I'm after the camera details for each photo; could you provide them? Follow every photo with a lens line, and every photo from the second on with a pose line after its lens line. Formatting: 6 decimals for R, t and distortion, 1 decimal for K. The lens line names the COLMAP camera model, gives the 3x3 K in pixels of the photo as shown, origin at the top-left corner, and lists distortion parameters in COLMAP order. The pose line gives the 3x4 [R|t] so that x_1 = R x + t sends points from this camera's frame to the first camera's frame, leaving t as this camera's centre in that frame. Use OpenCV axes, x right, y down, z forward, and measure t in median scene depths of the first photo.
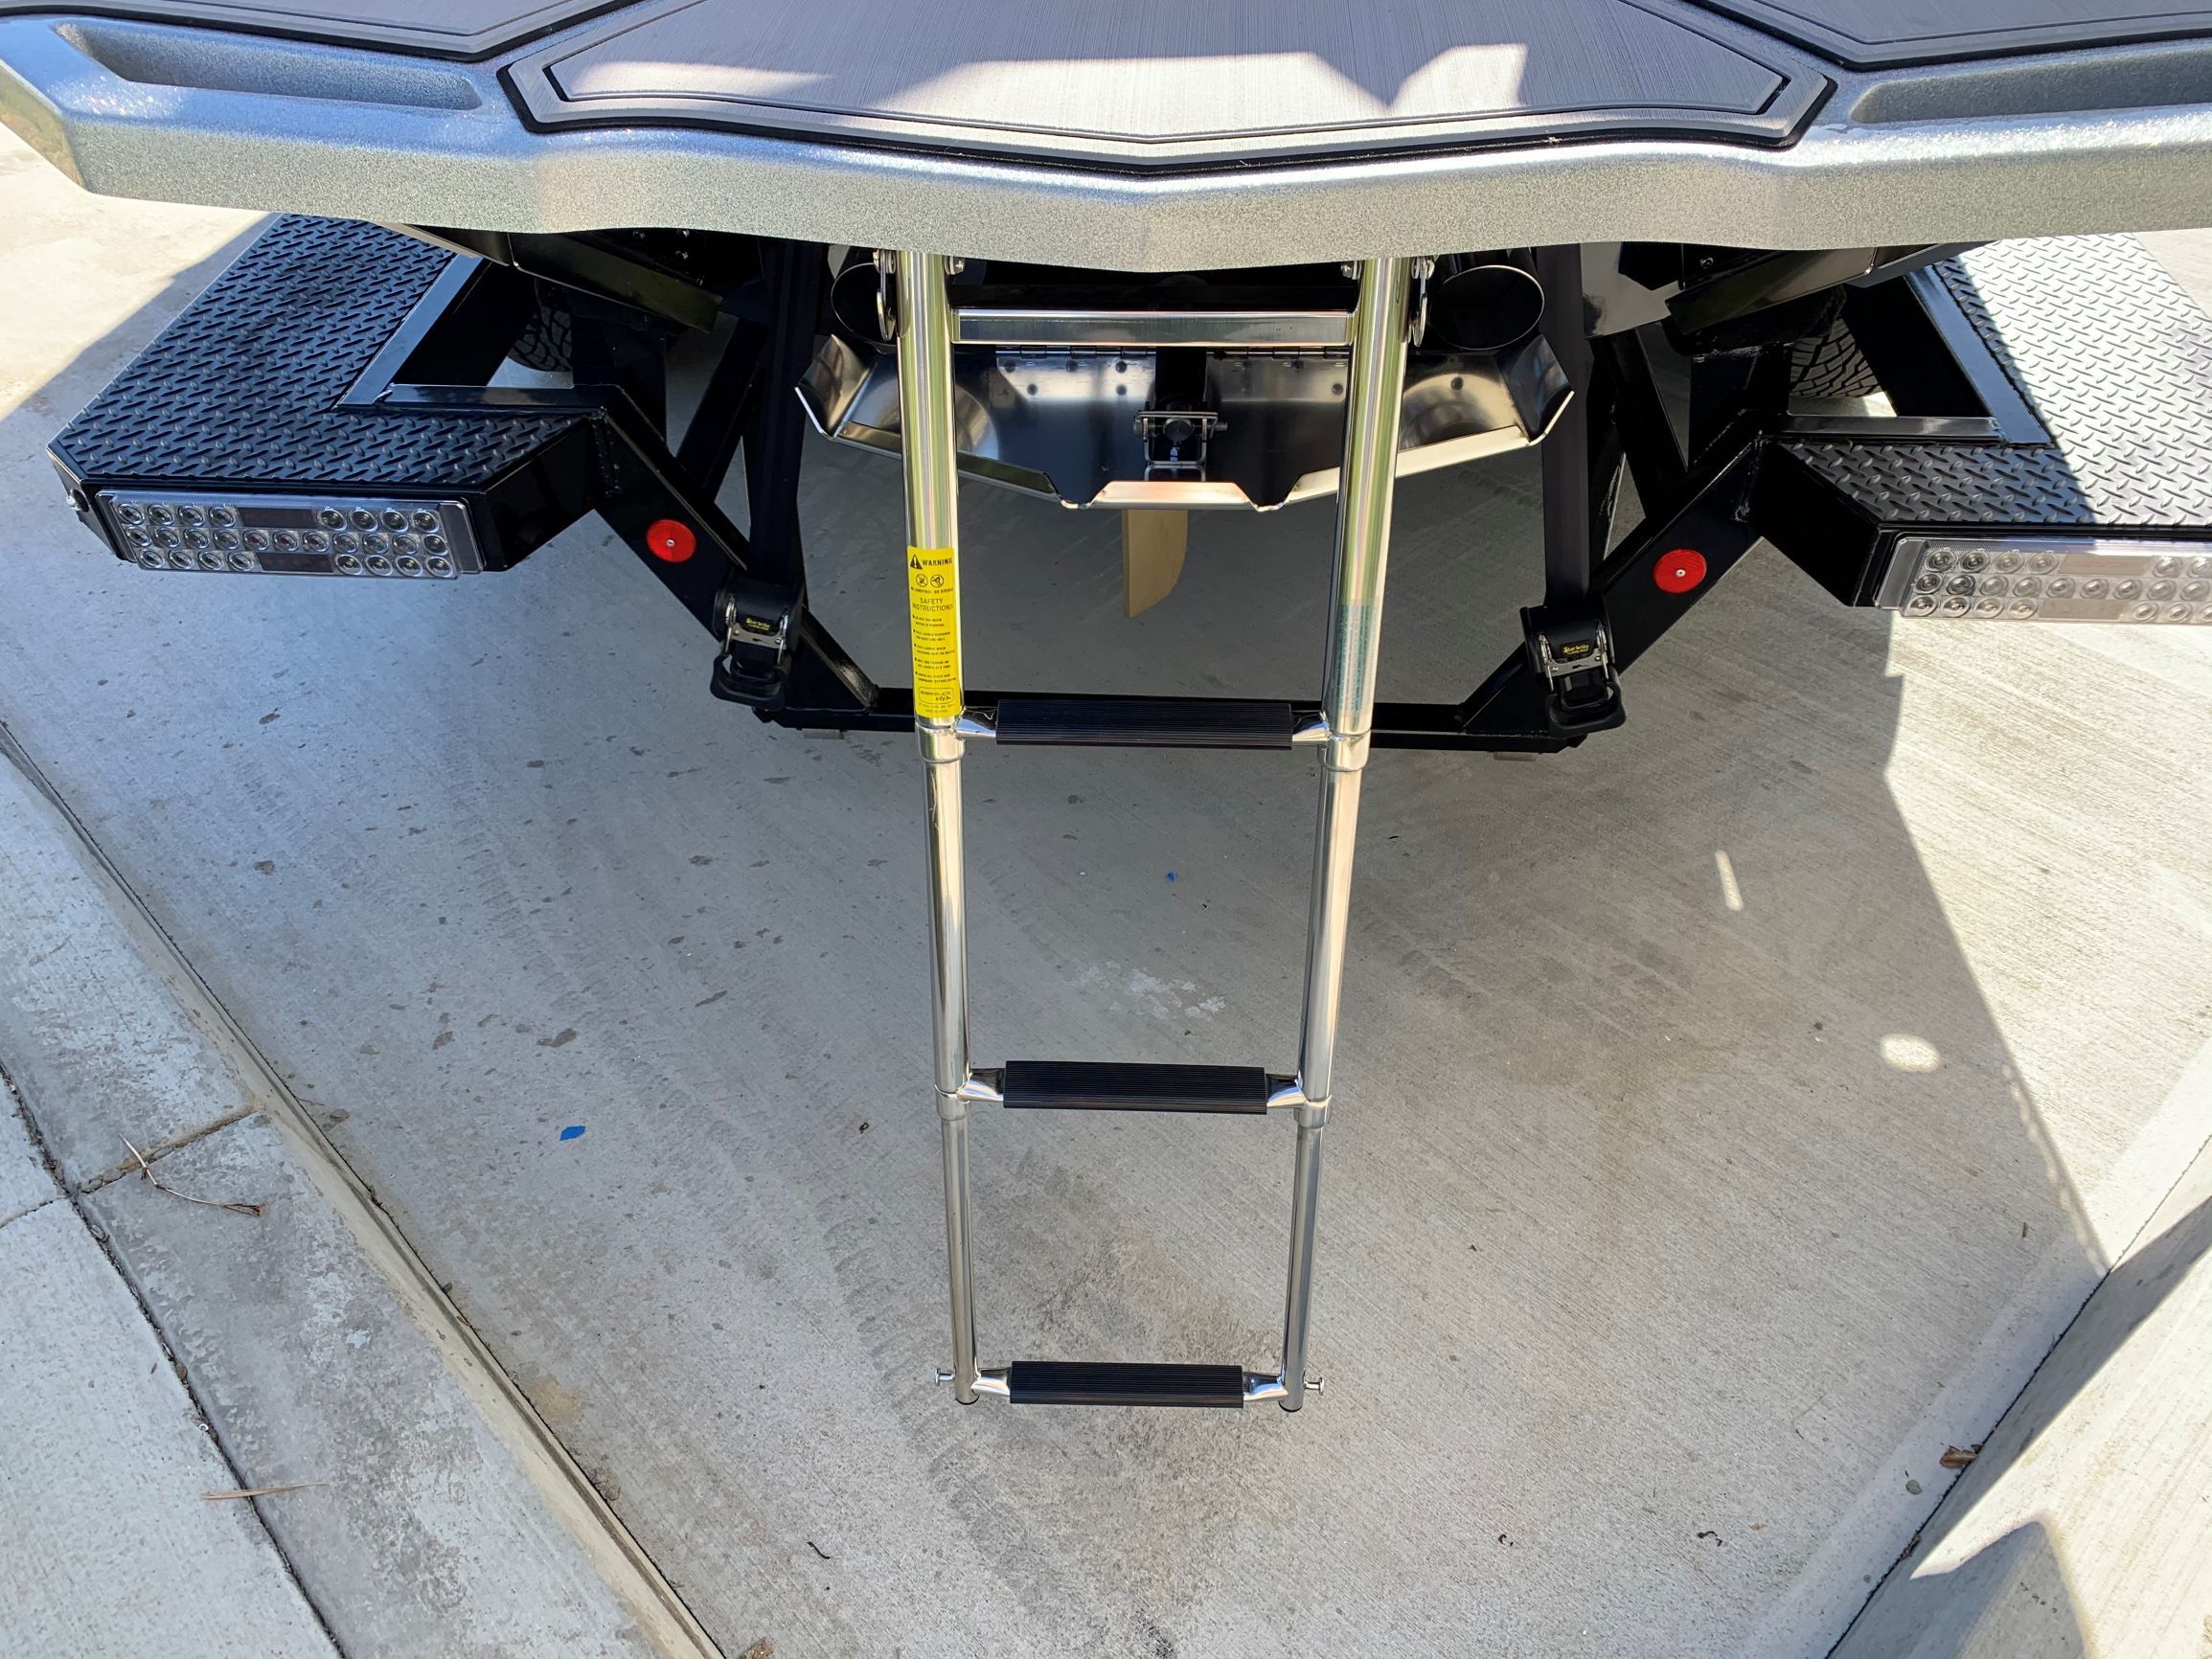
lens RADIAL K [[1693.4, 0, 1098.2], [0, 1693.4, 796.6], [0, 0, 1]] dist [-0.002533, 0.001726]
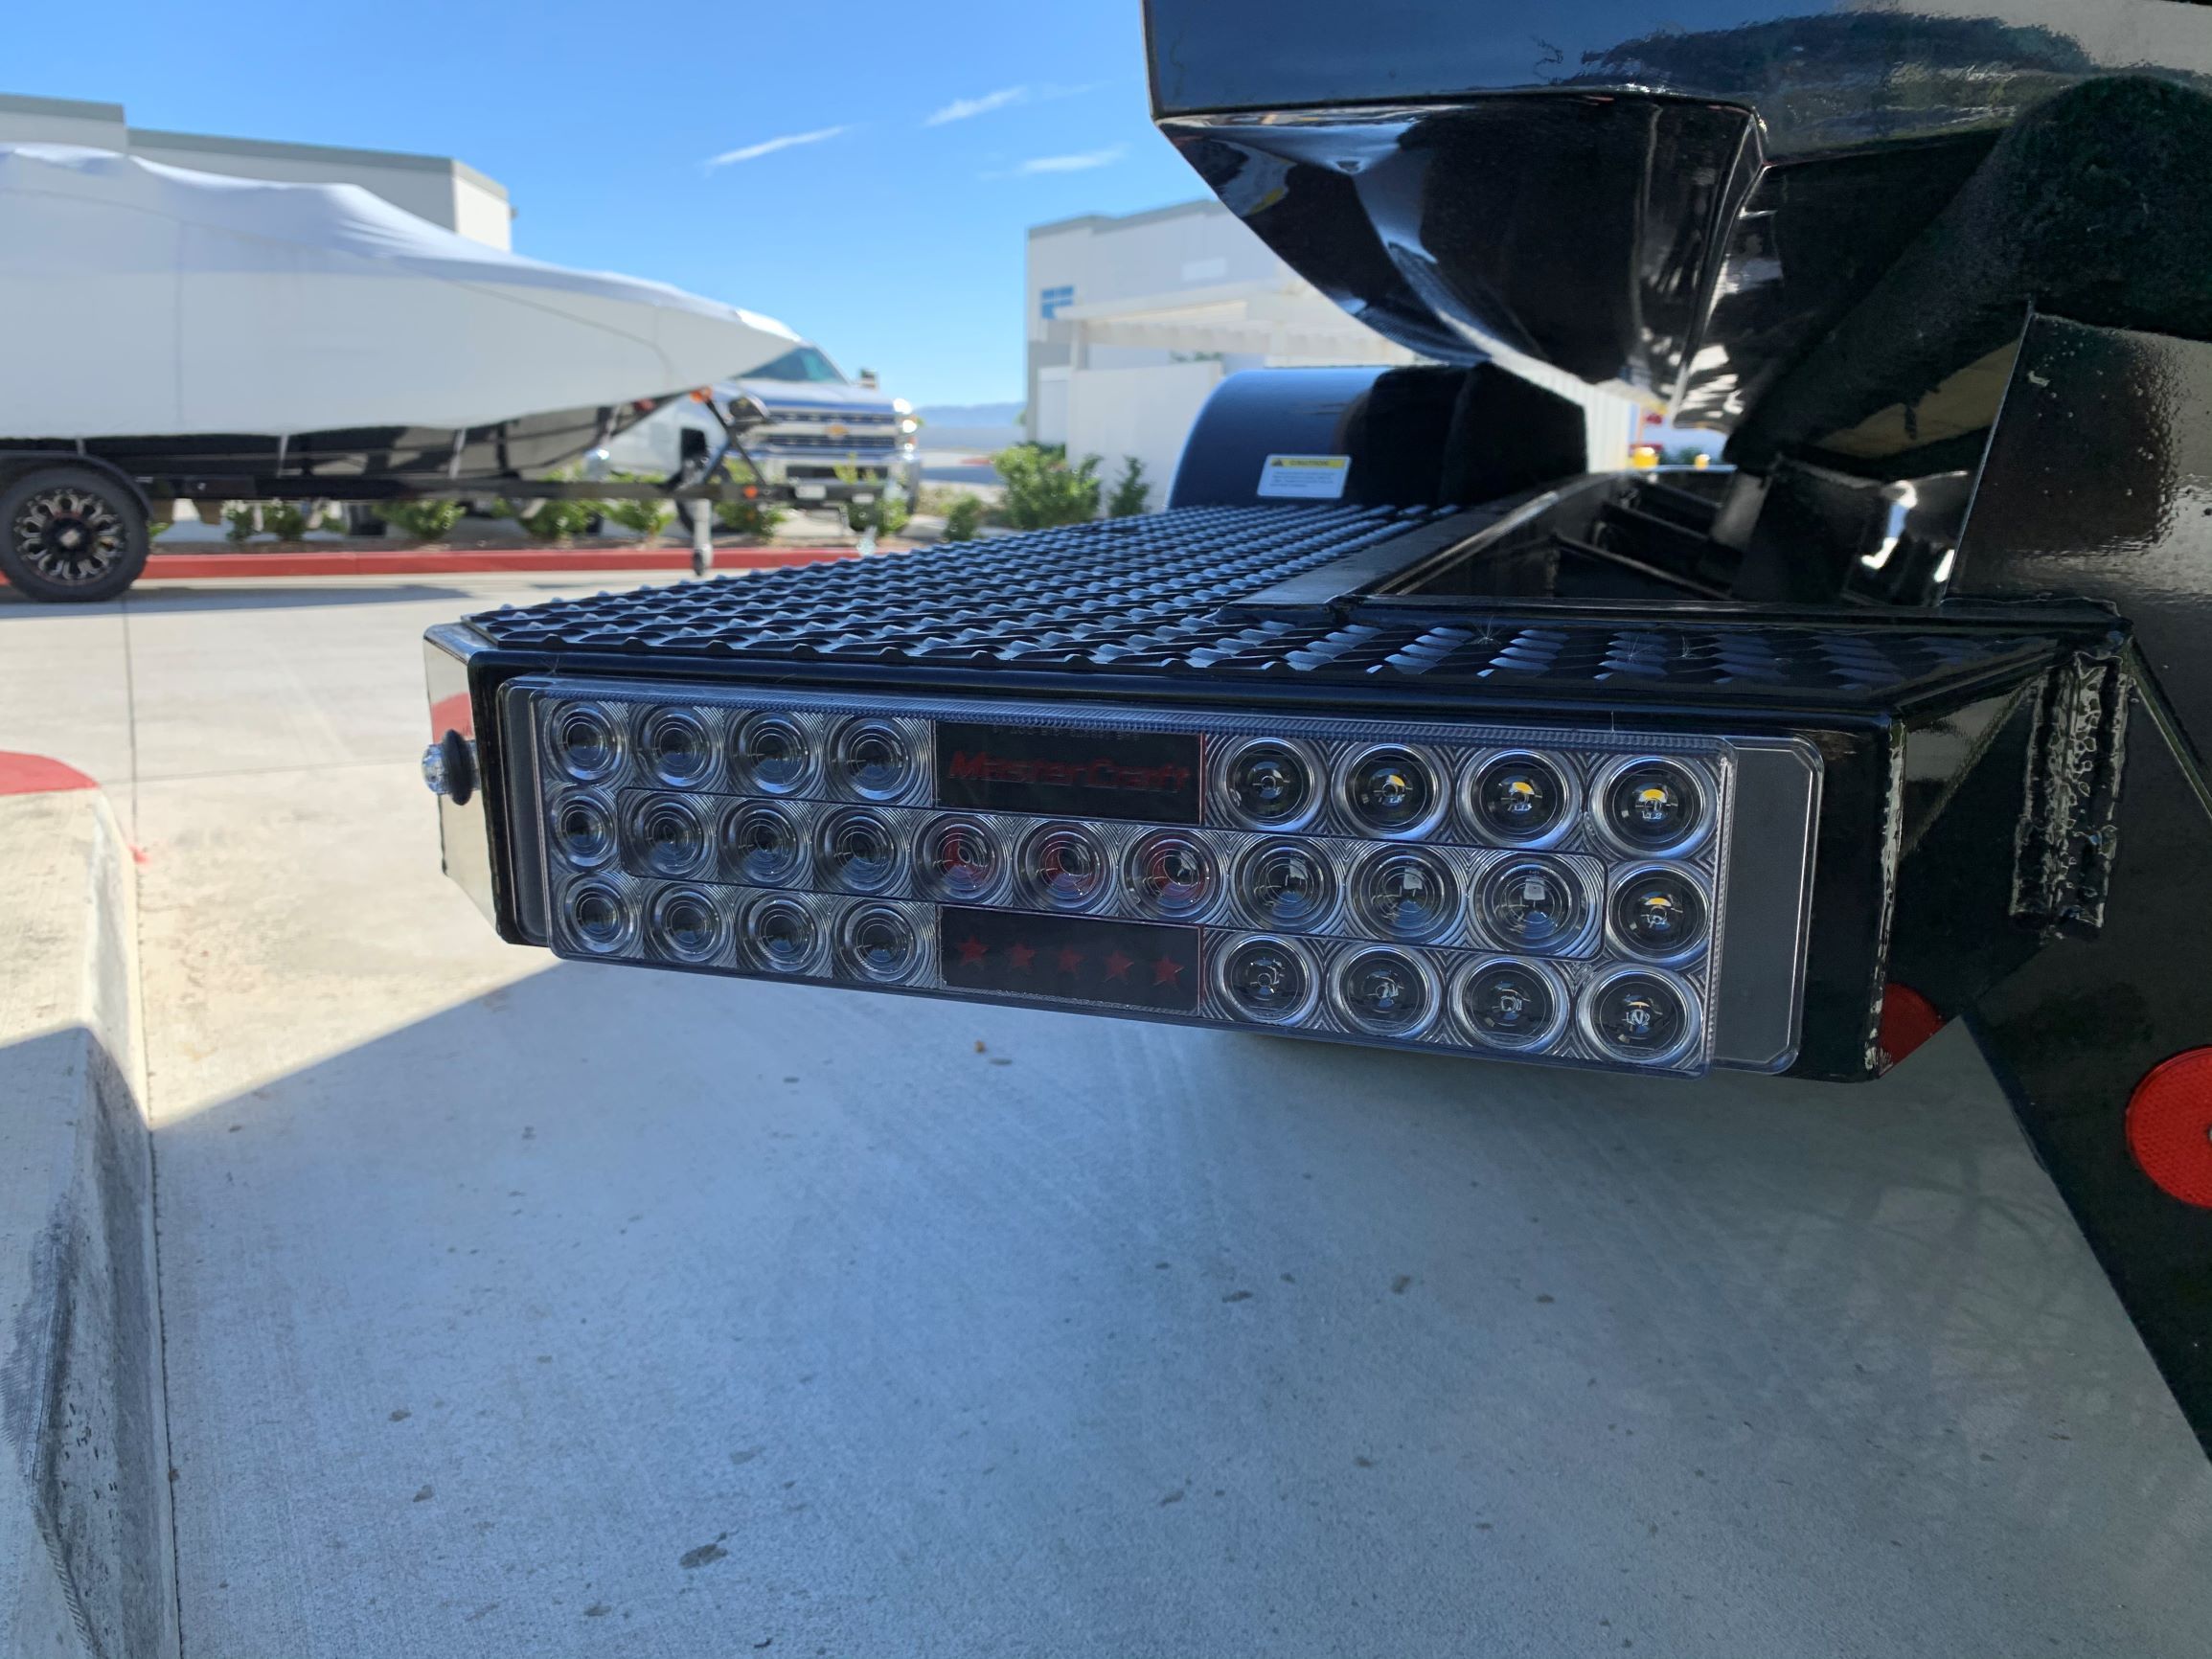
lens RADIAL K [[1693.4, 0, 1098.2], [0, 1693.4, 796.6], [0, 0, 1]] dist [-0.002533, 0.001726]
pose [[0.968282, 0.058073, -0.243018, -0.298408], [-0.172461, 0.859109, -0.481859, -0.022166], [0.180796, 0.508487, 0.841875, 0.557249]]
